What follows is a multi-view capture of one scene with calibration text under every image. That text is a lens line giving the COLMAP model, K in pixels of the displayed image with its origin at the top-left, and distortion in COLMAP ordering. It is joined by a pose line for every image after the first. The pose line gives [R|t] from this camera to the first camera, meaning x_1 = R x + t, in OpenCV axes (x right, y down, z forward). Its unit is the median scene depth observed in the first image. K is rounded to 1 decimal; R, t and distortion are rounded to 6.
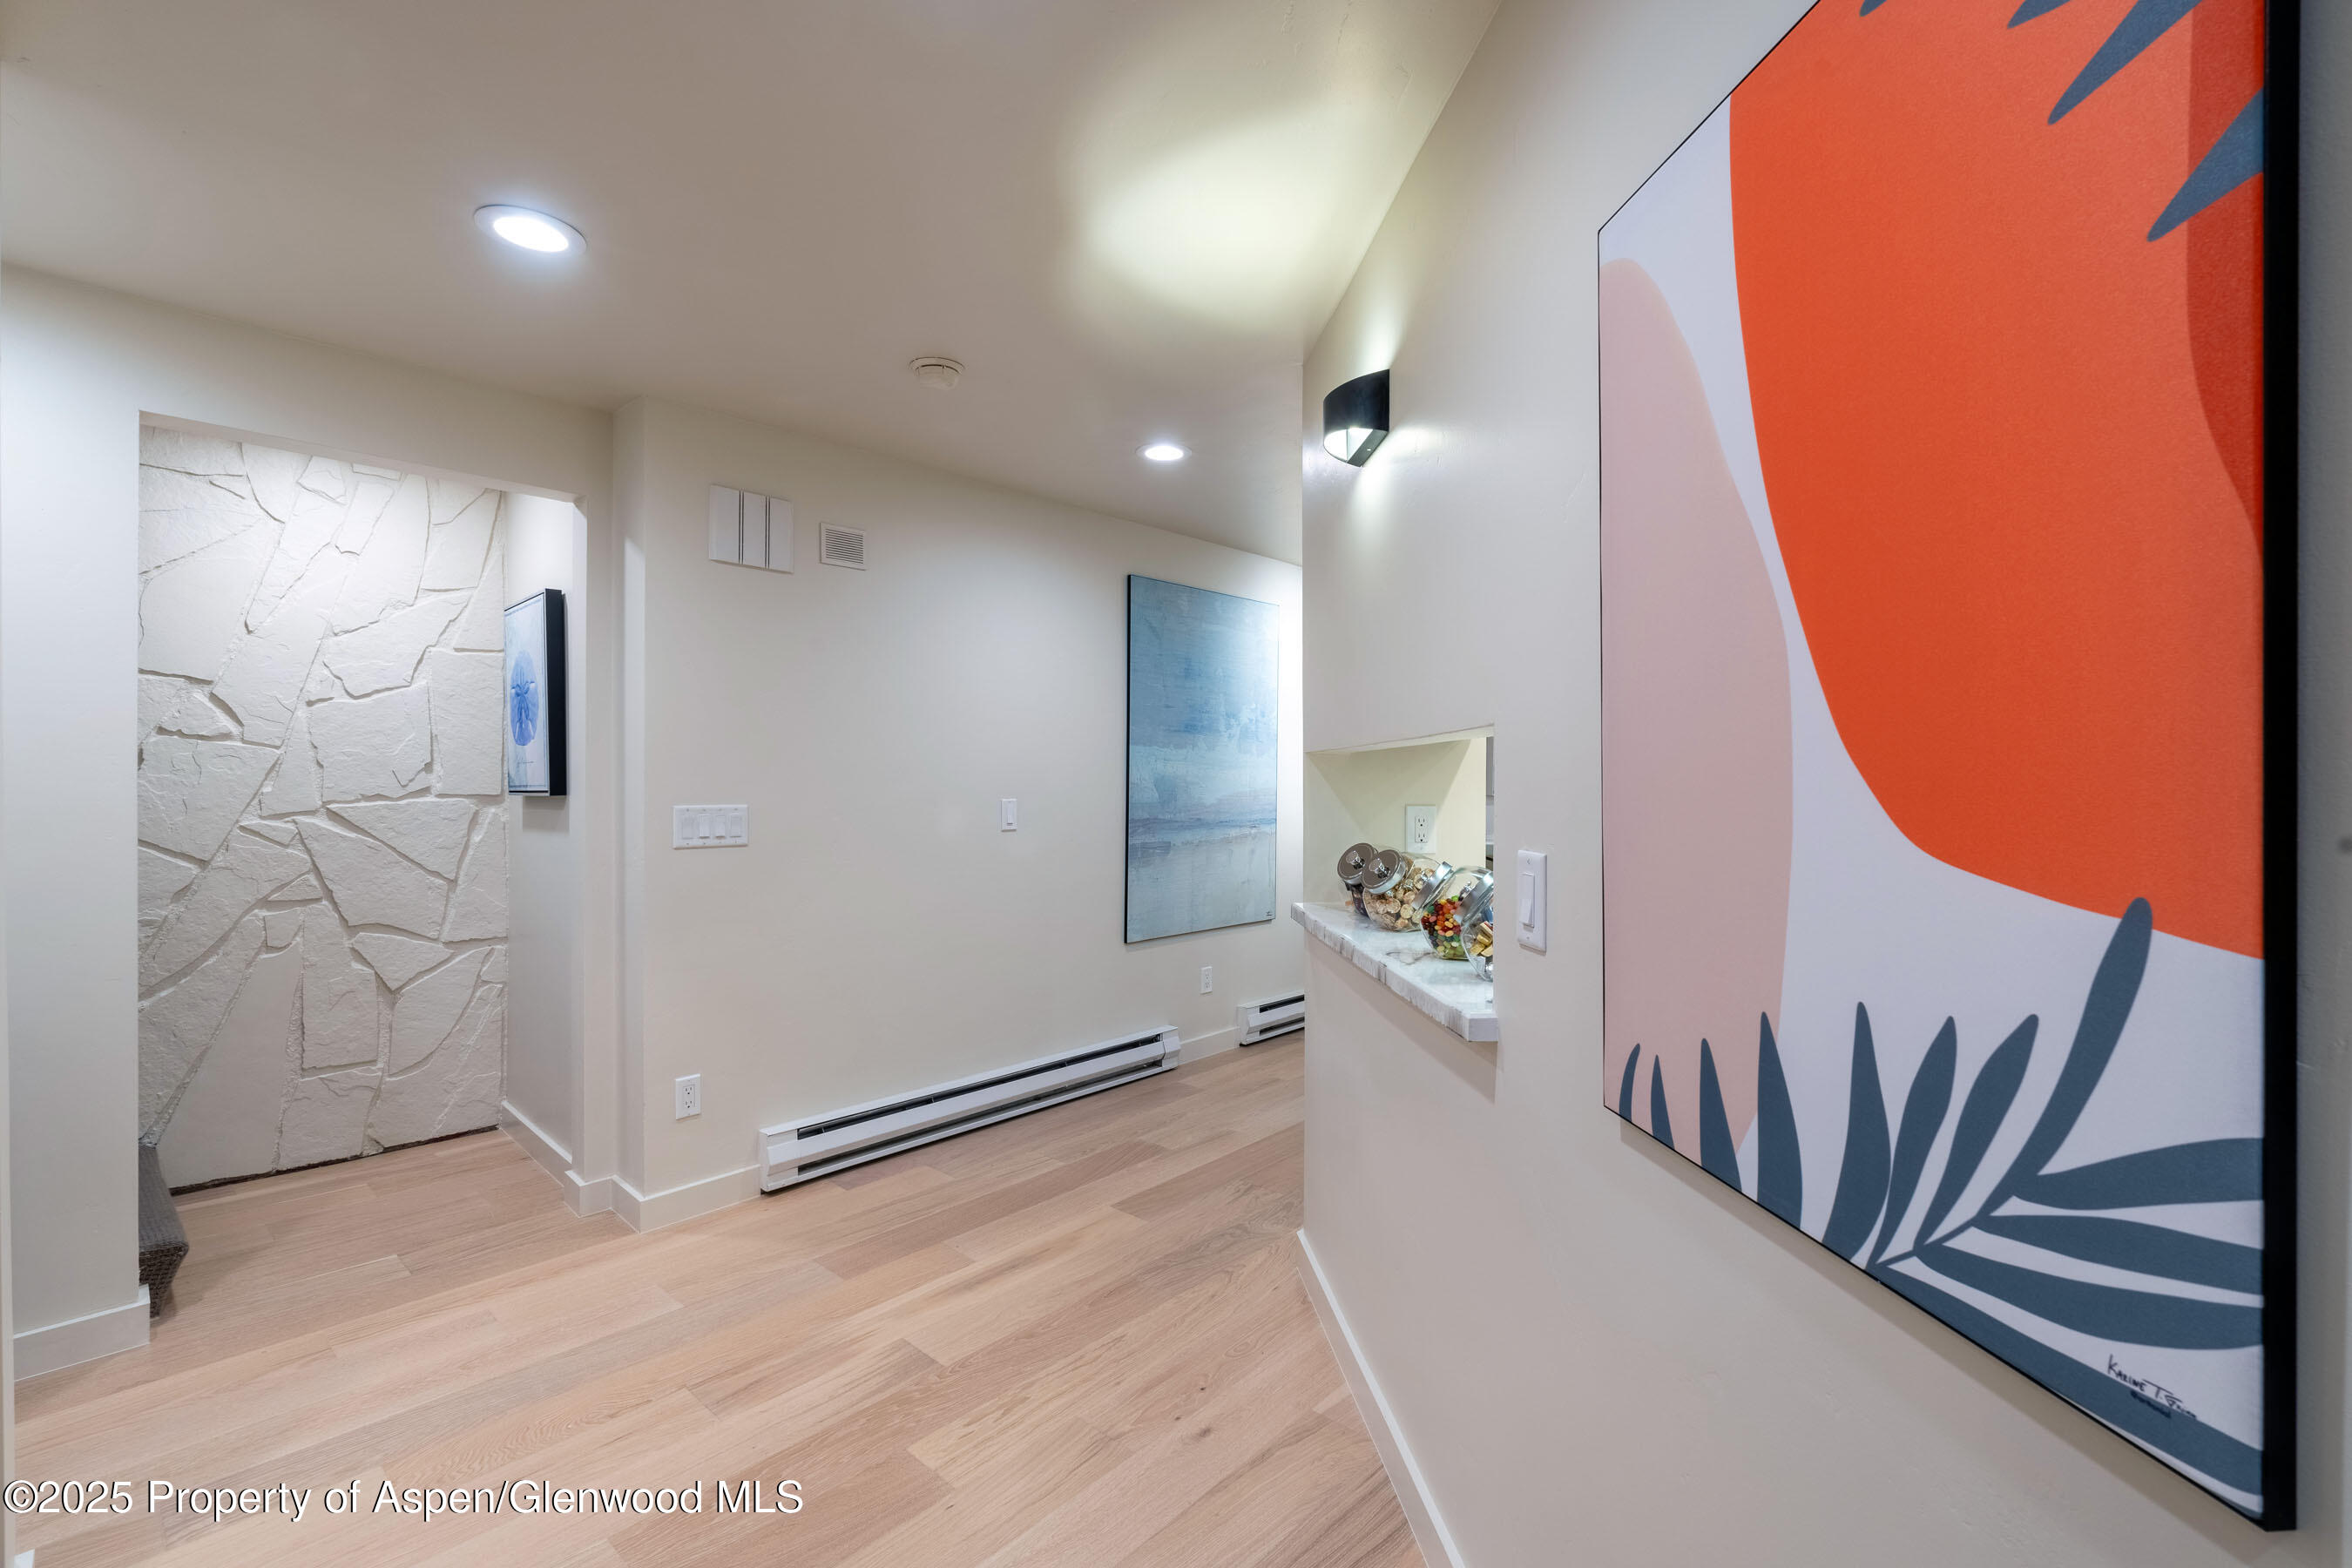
lens RADIAL K [[1086.0, 0, 1184.1], [0, 1086.0, 787.3], [0, 0, 1]] dist [-0.003059, -0.000108]
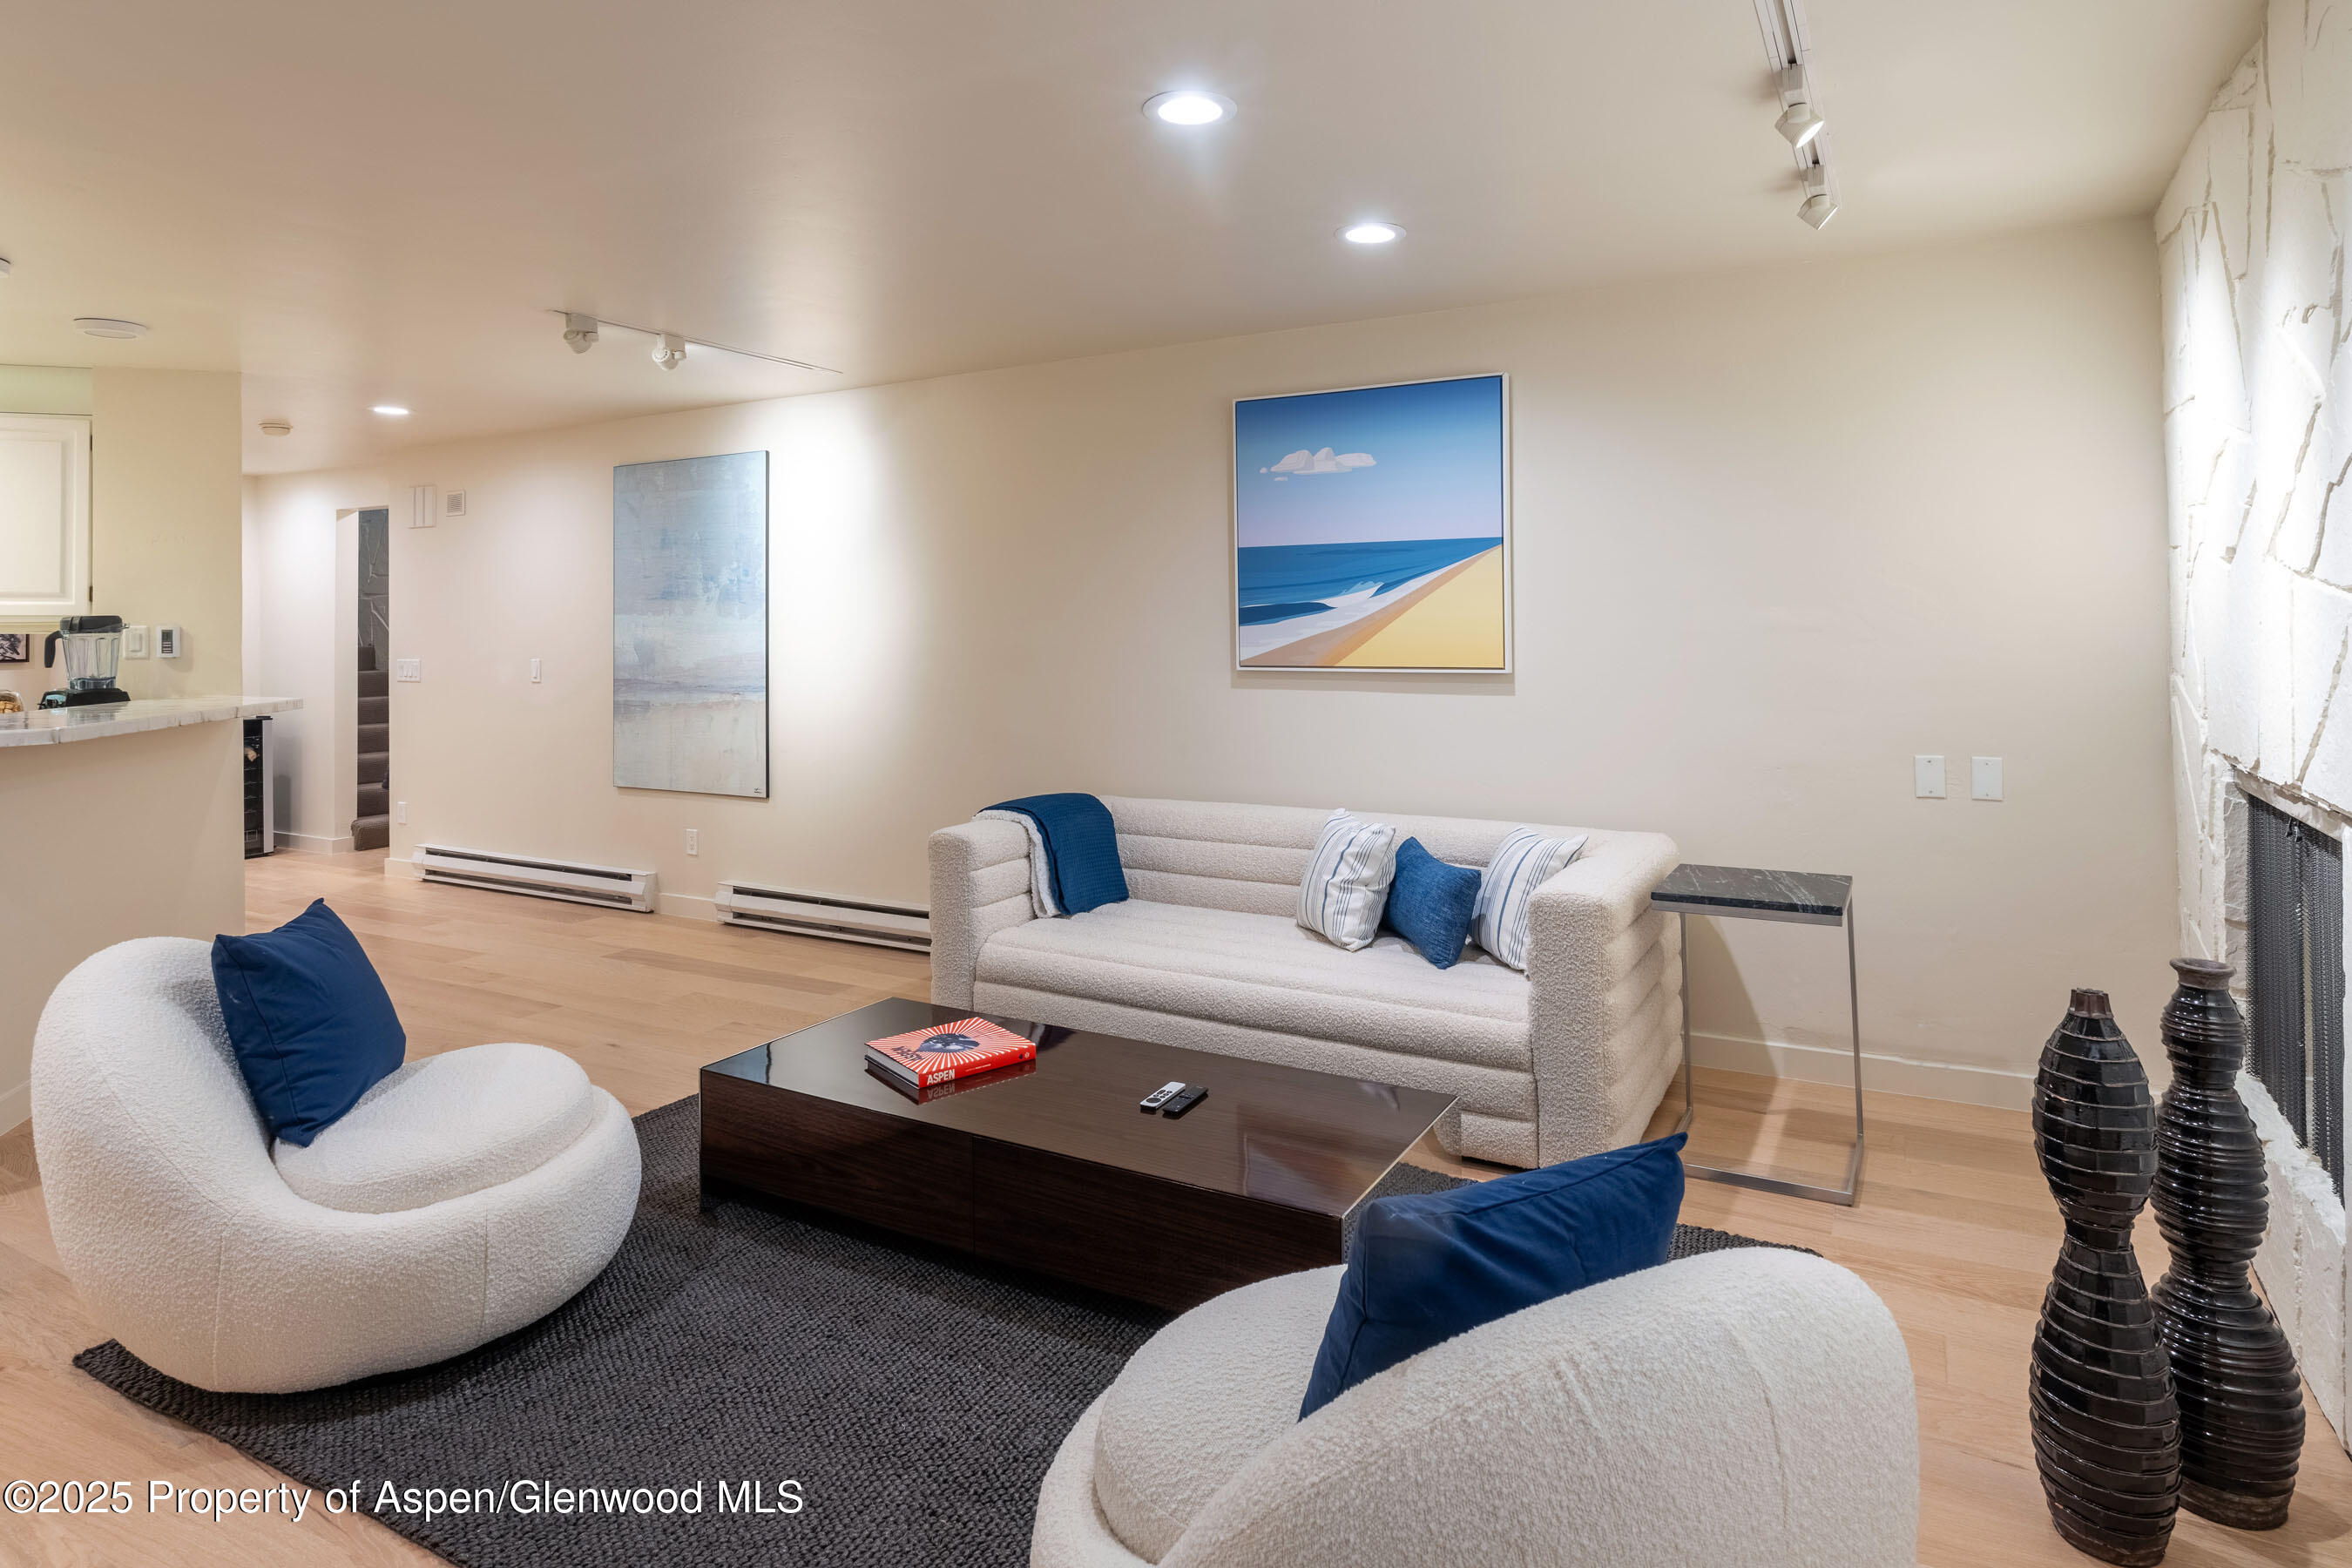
lens RADIAL K [[1273.9, 0, 1186.7], [0, 1273.9, 610.3], [0, 0, 1]] dist [-0.002384, -0.000343]
pose [[0.218431, -0.013464, -0.975759, 1.373352], [0.010399, 0.999880, -0.011469, -0.021196], [0.975797, -0.007641, 0.218545, 1.272445]]
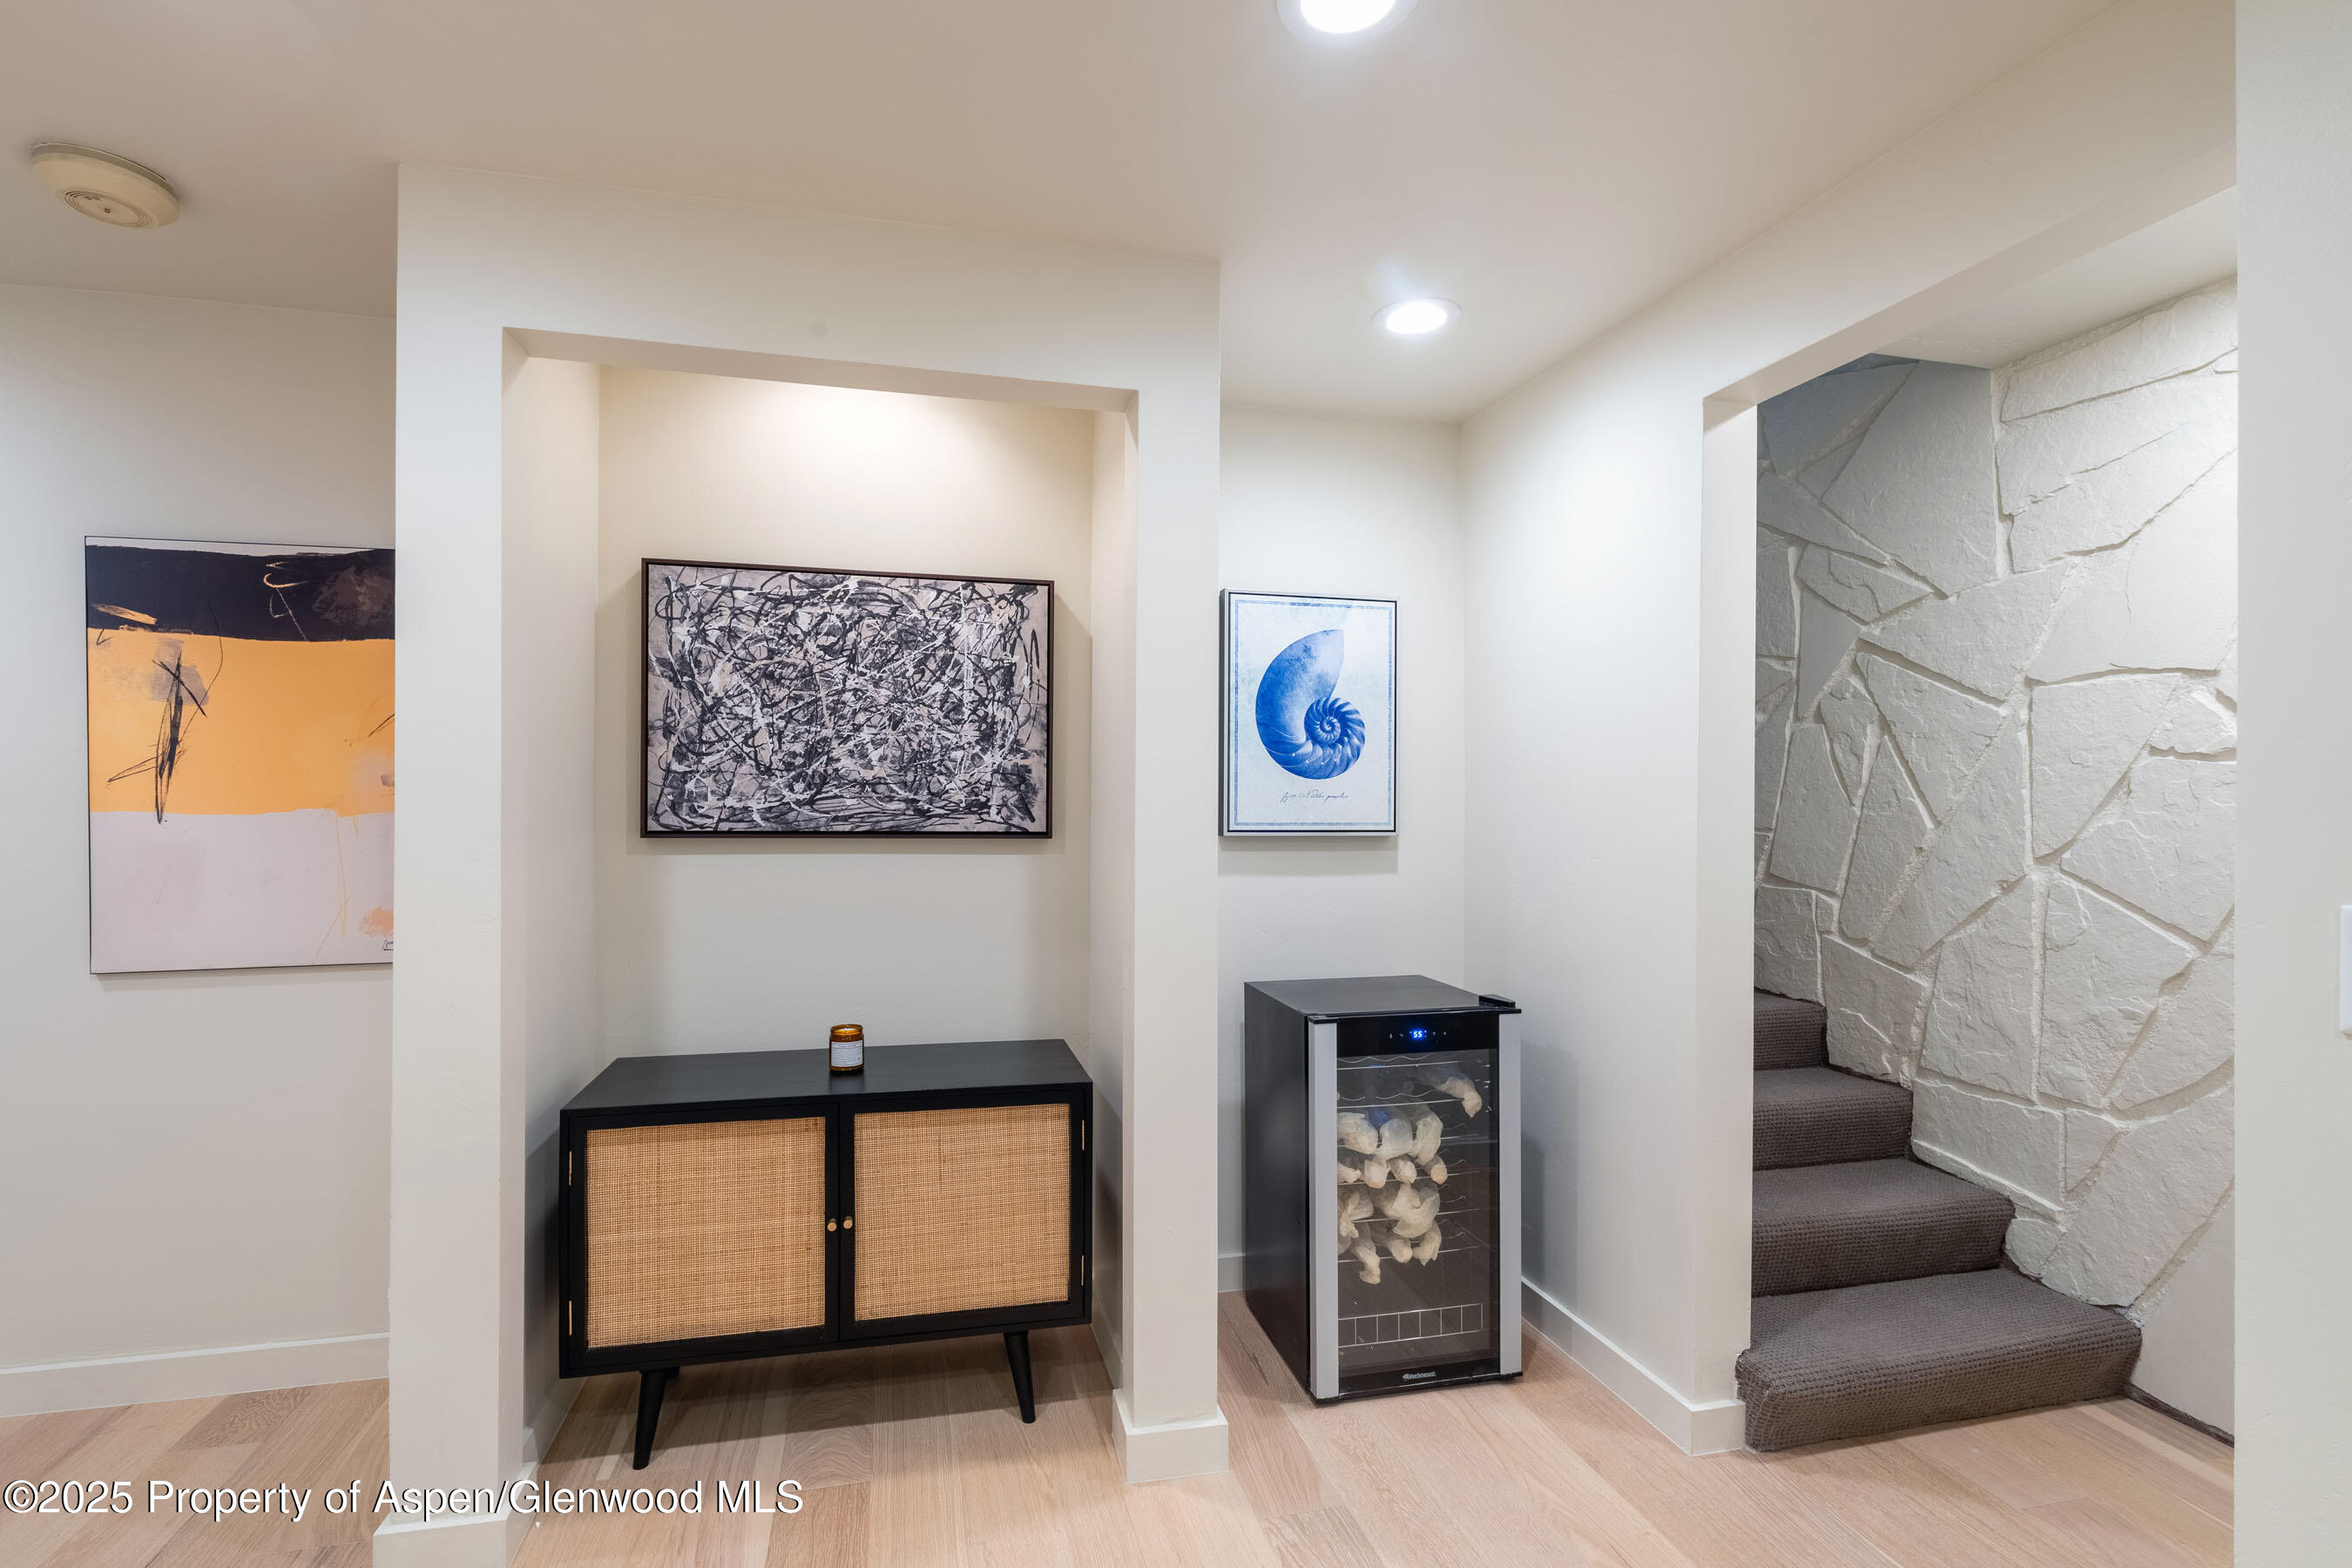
lens RADIAL K [[1086.0, 0, 1181.7], [0, 1086.0, 792.8], [0, 0, 1]] dist [-0.003059, -0.000108]
pose [[-0.574968, -0.004526, -0.818164, 0.005099], [-0.004309, 0.999988, -0.002504, -0.013957], [0.818165, 0.002085, -0.574980, 0.632800]]
